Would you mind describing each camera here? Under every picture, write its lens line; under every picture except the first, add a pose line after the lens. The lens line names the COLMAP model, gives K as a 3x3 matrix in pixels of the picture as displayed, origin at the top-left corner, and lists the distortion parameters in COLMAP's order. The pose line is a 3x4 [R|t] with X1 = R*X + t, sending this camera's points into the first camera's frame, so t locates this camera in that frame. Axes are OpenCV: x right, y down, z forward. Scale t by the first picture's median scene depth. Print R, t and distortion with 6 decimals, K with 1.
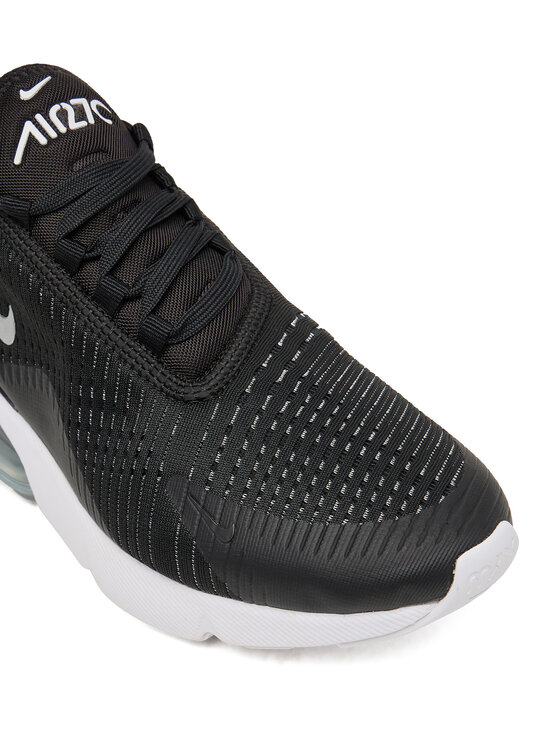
lens RADIAL K [[1105.1, 0, 287.3], [0, 1105.1, 374.2], [0, 0, 1]] dist [-0.181860, 0.000000]
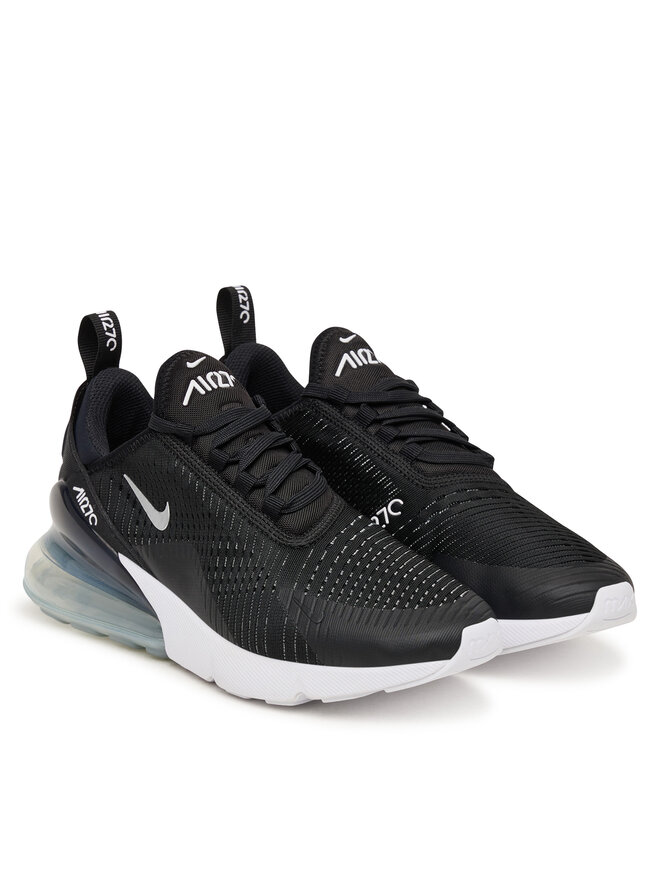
lens RADIAL K [[2566.4, 0, 327.9], [0, 2566.4, 440.1], [0, 0, 1]] dist [0.228984, 0.000000]
pose [[0.998384, 0.045309, 0.034309, -0.170775], [-0.027391, 0.912546, -0.408055, 1.348197], [-0.049797, 0.406455, 0.912313, -2.340125]]
